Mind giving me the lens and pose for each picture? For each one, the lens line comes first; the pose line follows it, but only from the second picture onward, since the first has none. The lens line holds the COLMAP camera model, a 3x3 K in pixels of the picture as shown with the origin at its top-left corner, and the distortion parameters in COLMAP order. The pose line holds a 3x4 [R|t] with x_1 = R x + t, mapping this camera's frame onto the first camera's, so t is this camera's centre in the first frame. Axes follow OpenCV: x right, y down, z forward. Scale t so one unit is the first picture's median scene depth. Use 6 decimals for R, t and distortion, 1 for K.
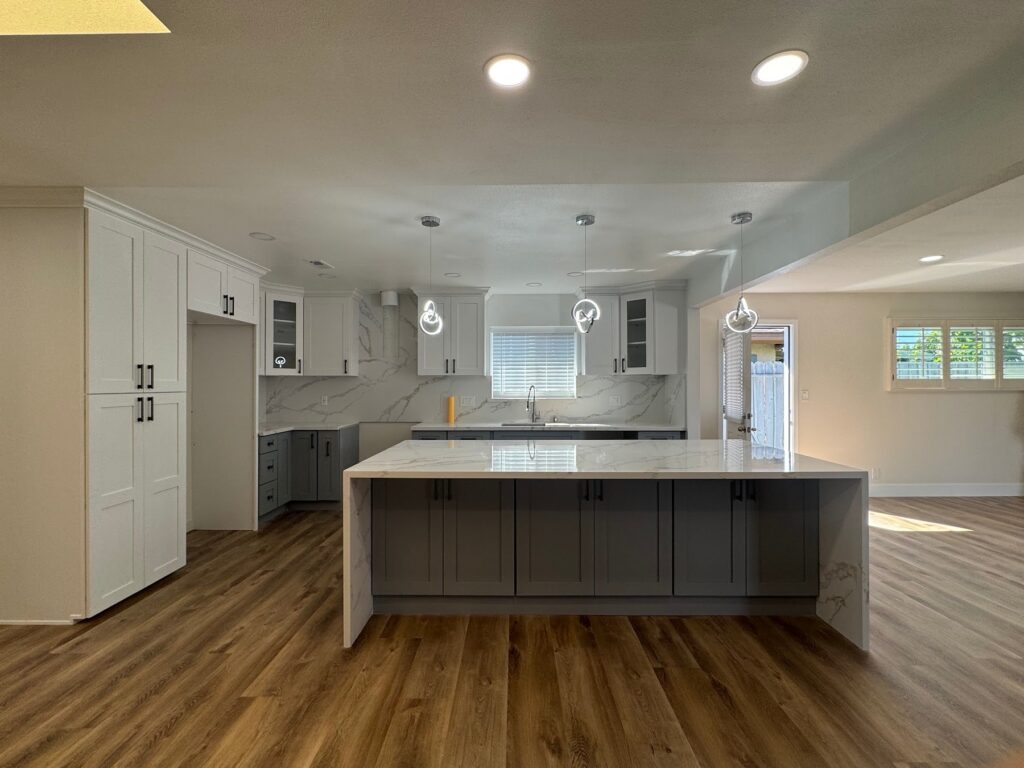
lens RADIAL K [[459.5, 0, 511.6], [0, 459.5, 380.7], [0, 0, 1]] dist [0.000011, -0.001467]
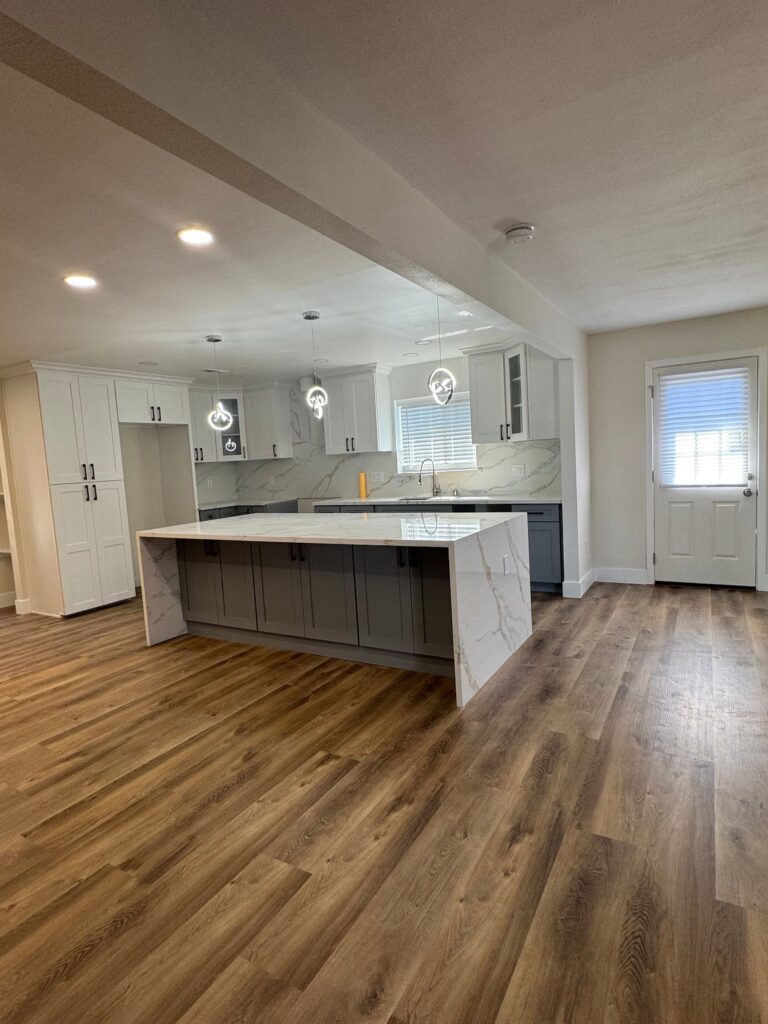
lens RADIAL K [[547.9, 0, 385.0], [0, 547.9, 514.5], [0, 0, 1]] dist [-0.007399, -0.000285]
pose [[0.865720, 0.002493, -0.500522, 0.880284], [0.059739, 0.992325, 0.108269, -0.005164], [0.496951, -0.123632, 0.858927, -0.092183]]
